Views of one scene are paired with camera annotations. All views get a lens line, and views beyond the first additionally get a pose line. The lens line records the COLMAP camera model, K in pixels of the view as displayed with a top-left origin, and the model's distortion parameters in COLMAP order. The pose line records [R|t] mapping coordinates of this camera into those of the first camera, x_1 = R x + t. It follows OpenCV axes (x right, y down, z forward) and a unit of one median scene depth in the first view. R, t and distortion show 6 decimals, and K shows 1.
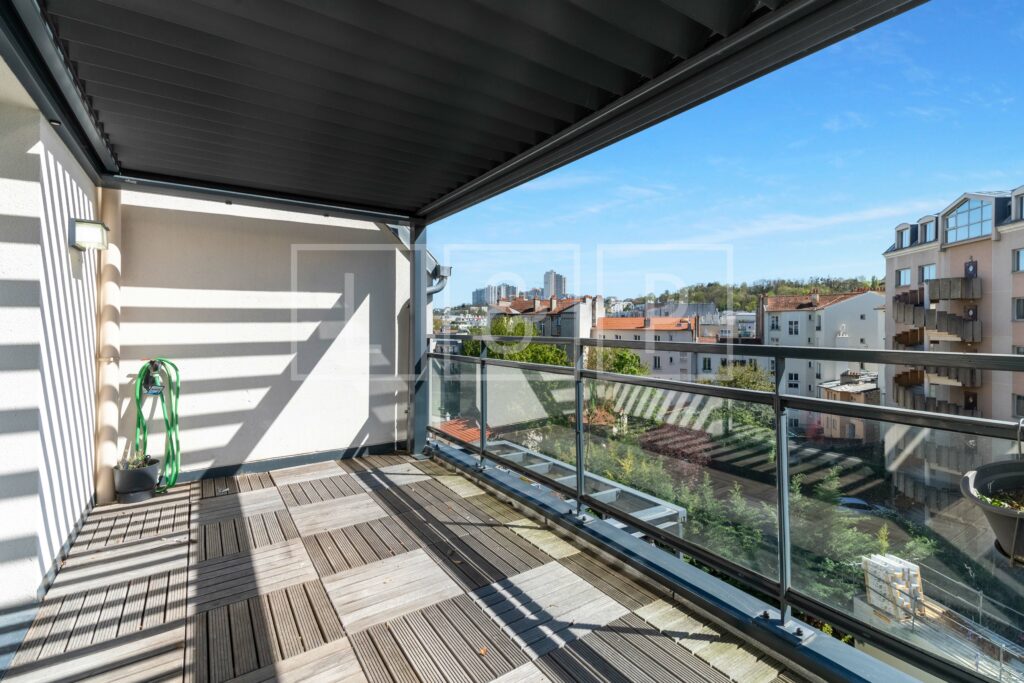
lens RADIAL K [[421.9, 0, 512.0], [0, 421.9, 341.5], [0, 0, 1]] dist [0.023952, -0.010232]
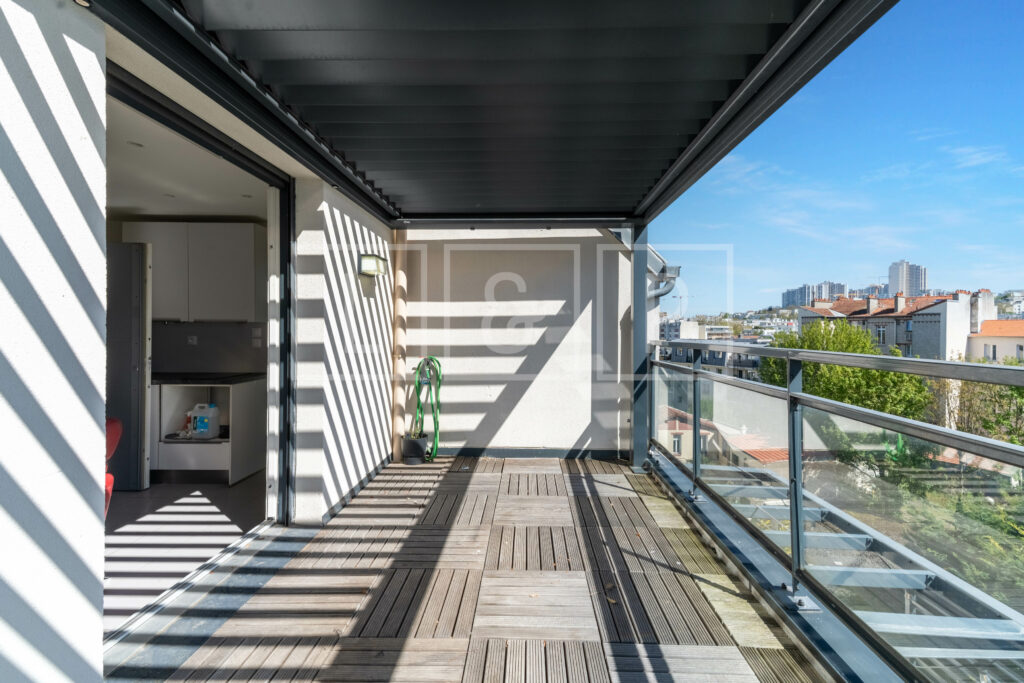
lens RADIAL K [[421.9, 0, 512.0], [0, 421.9, 341.5], [0, 0, 1]] dist [0.023952, -0.010232]
pose [[0.834498, 0.014548, -0.550819, 0.090400], [-0.021525, 0.999749, -0.006205, -0.003075], [0.550591, 0.017034, 0.834602, 0.074962]]
